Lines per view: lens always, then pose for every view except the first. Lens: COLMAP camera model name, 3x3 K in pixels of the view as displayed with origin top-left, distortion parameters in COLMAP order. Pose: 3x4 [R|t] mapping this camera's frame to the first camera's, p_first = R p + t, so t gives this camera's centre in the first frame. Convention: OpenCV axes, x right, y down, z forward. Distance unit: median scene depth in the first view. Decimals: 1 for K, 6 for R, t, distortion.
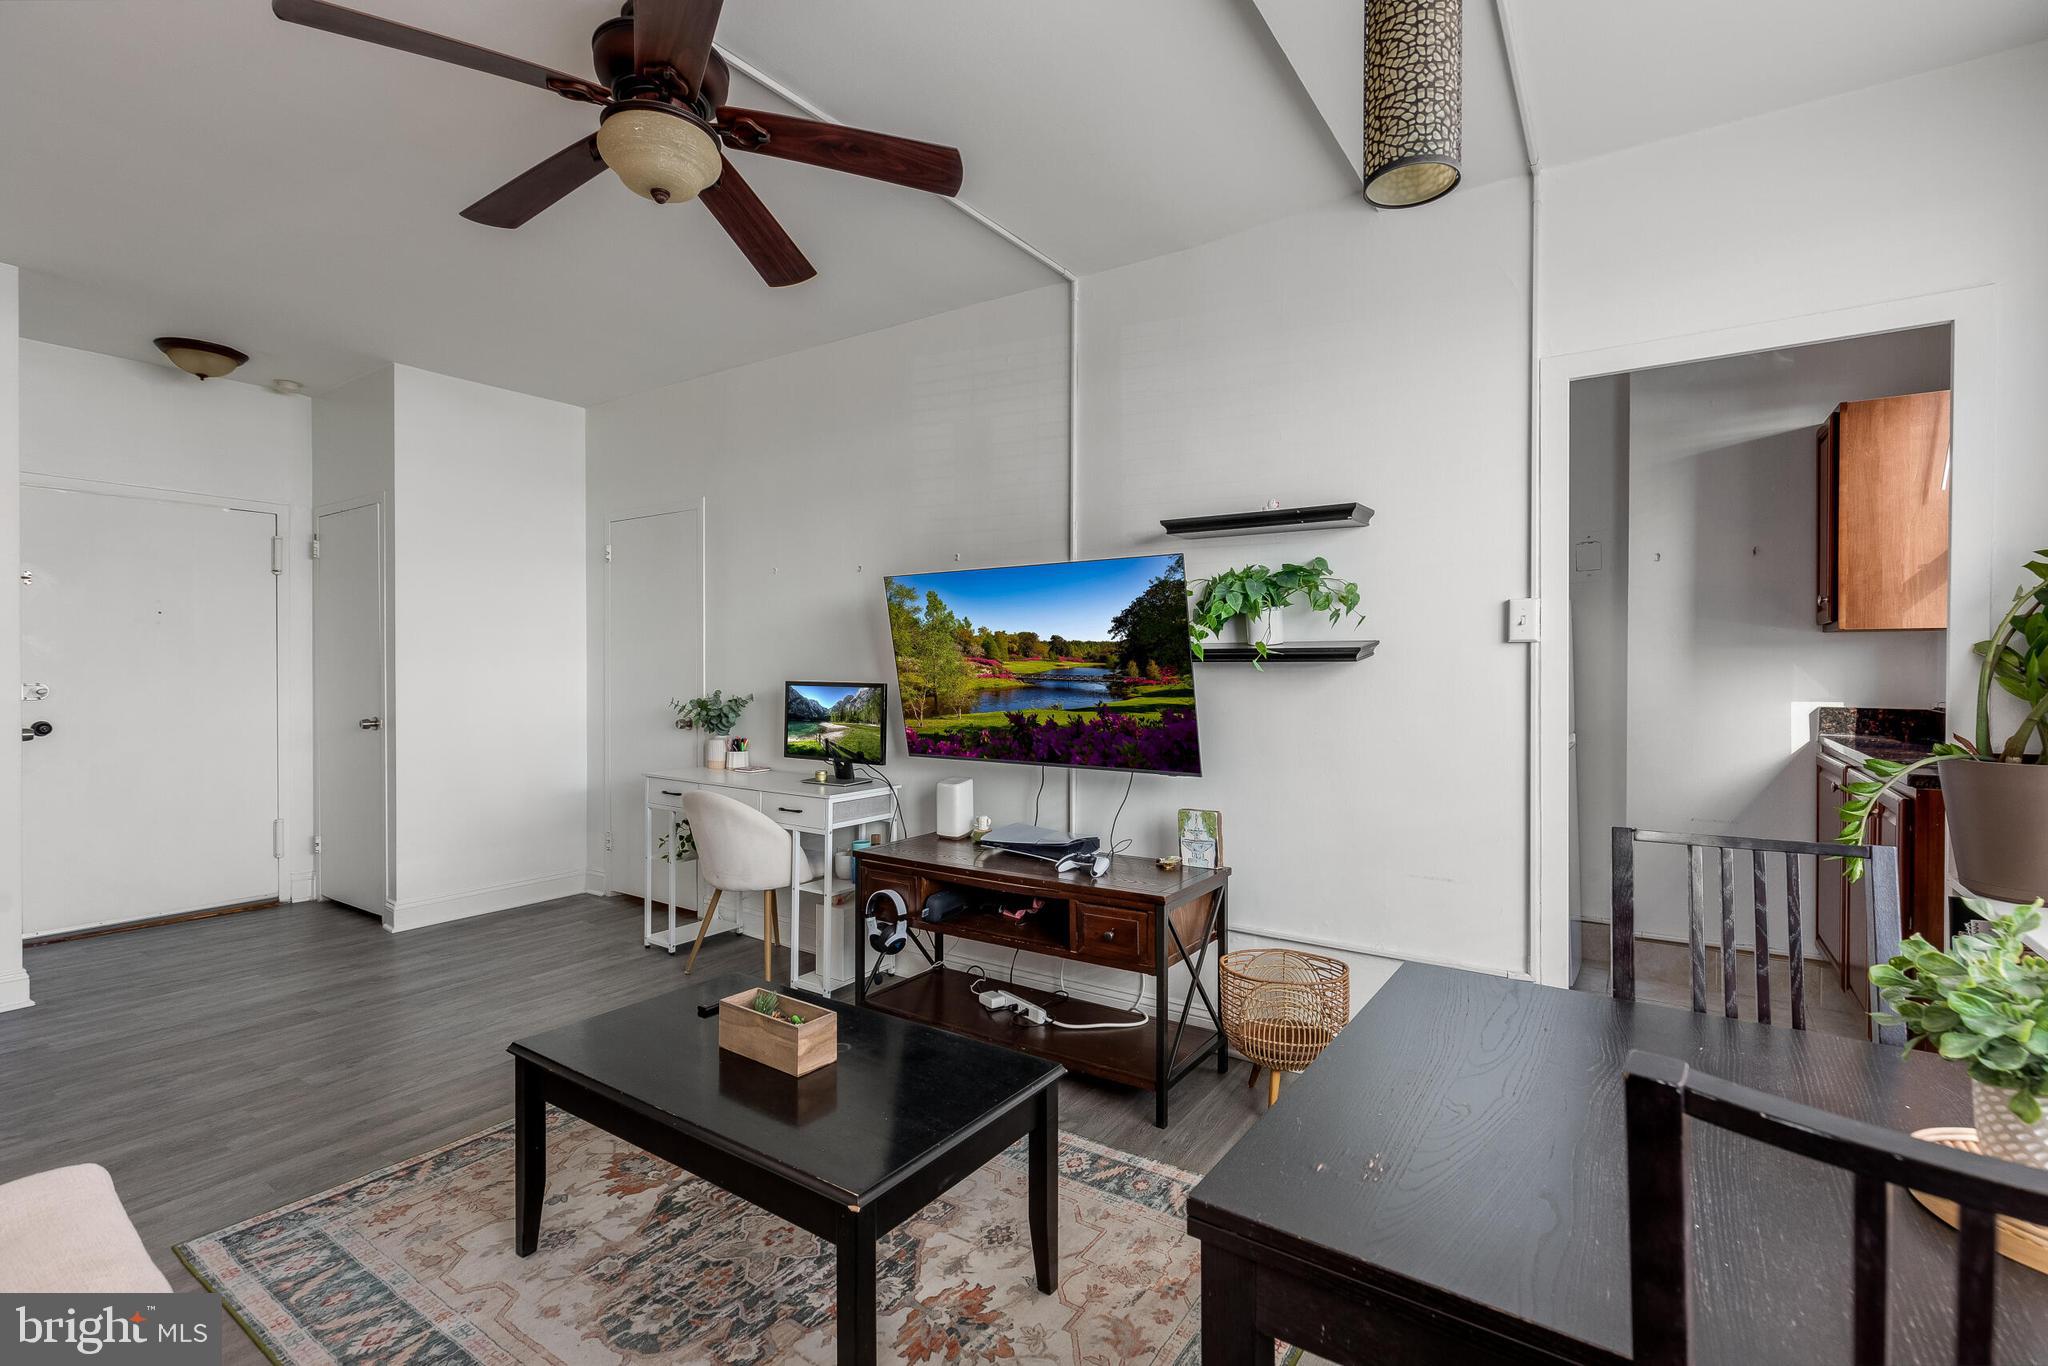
lens RADIAL K [[886.0, 0, 1024.0], [0, 886.0, 683.0], [0, 0, 1]] dist [0.000041, -0.000118]
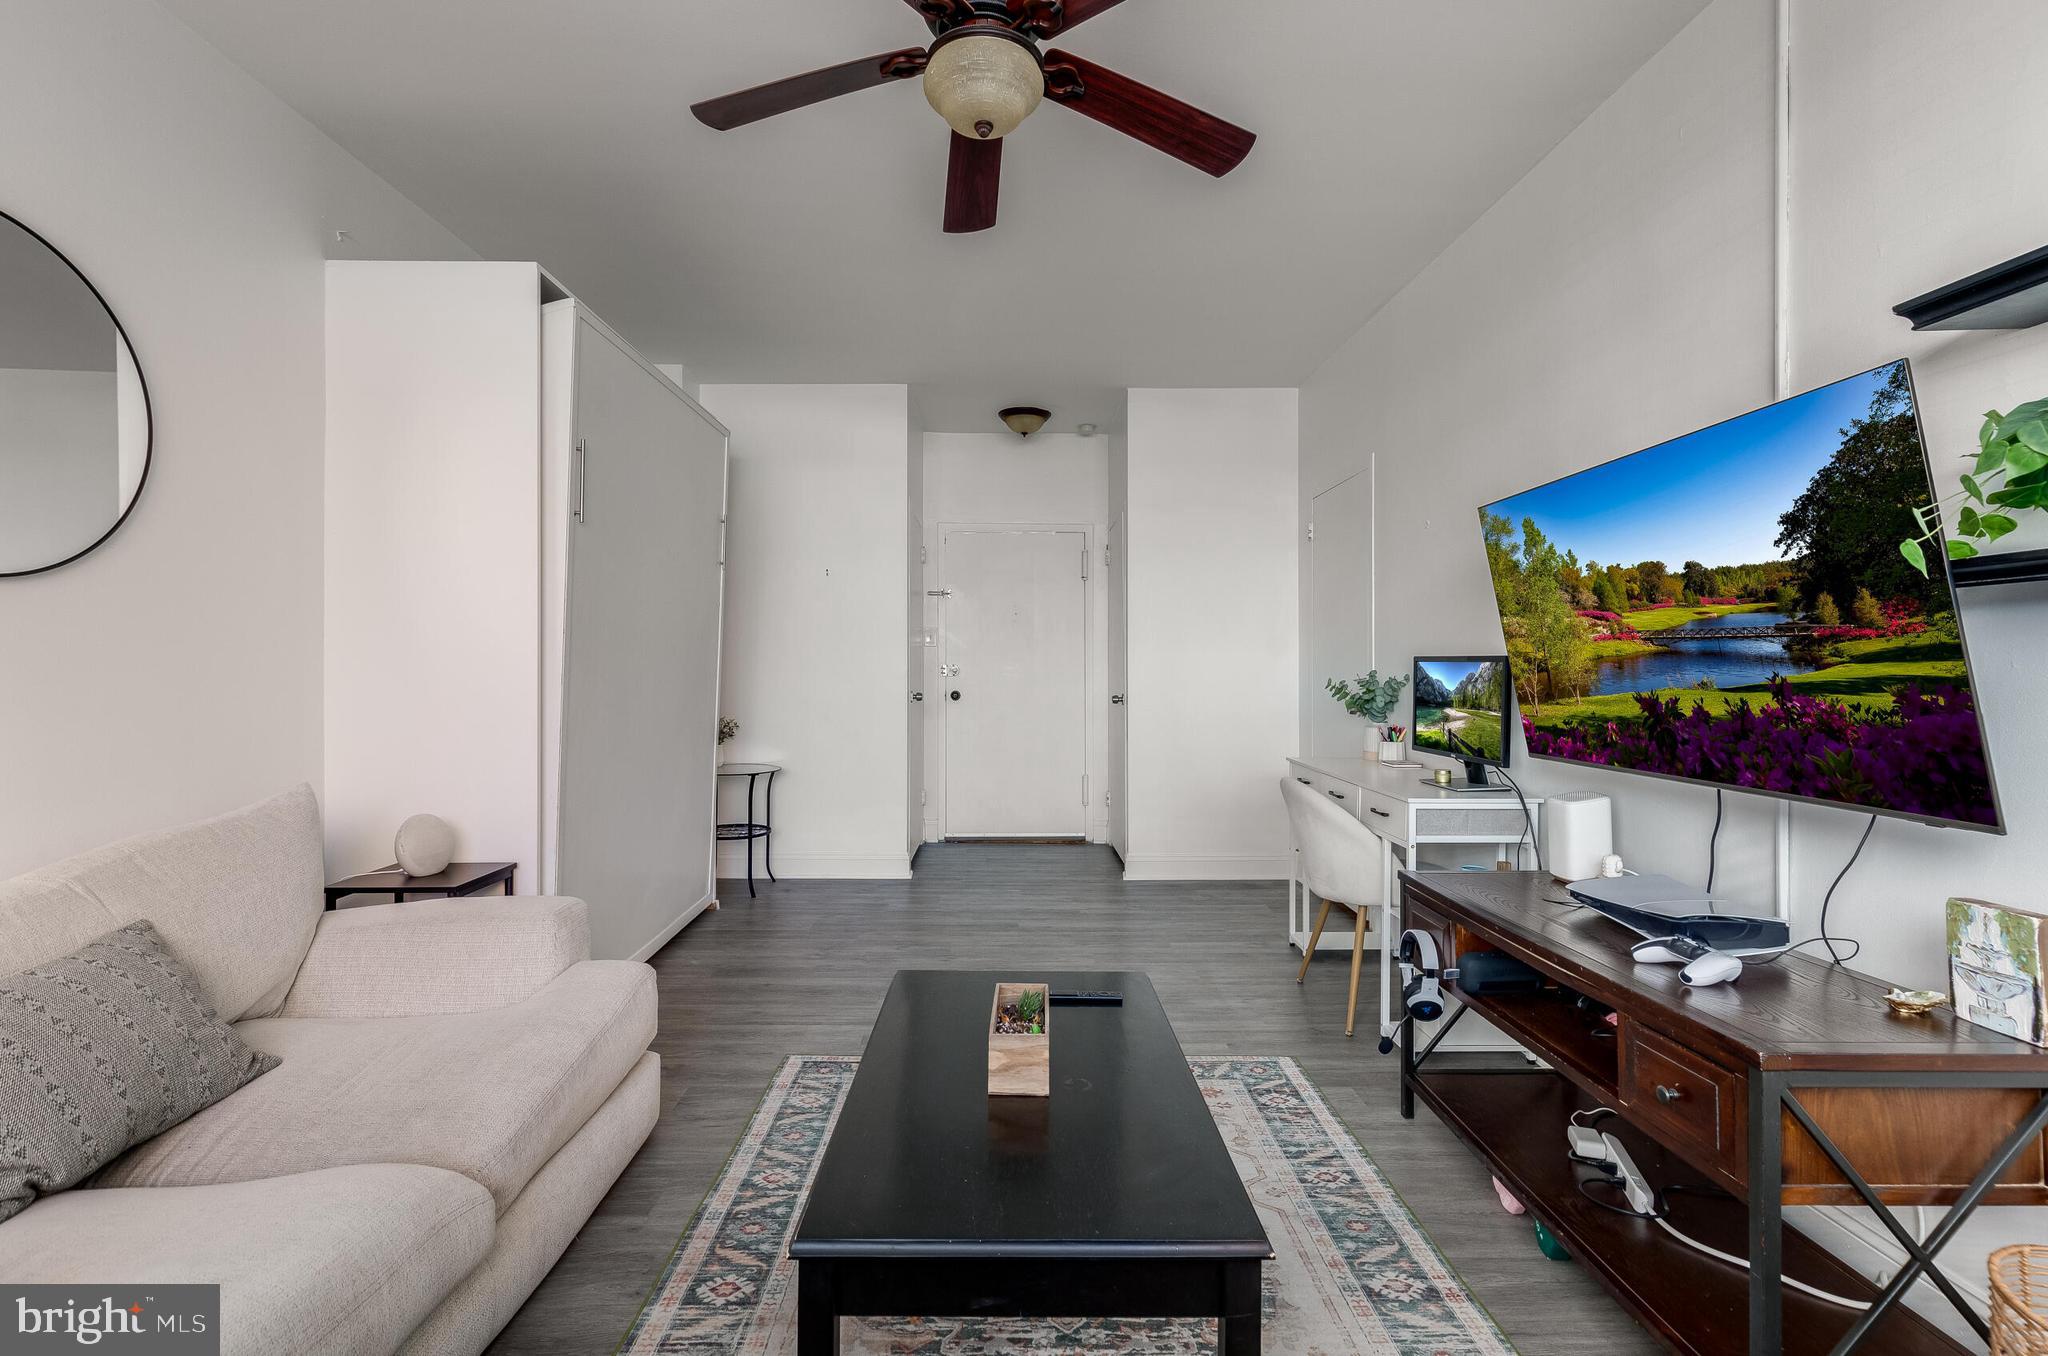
lens RADIAL K [[908.7, 0, 1022.4], [0, 908.7, 672.5], [0, 0, 1]] dist [0.003497, 0.000150]
pose [[0.596656, 0.003340, -0.802490, 0.246706], [-0.012118, 0.999915, -0.004848, 0.026980], [0.802405, 0.012617, 0.596646, 0.276024]]
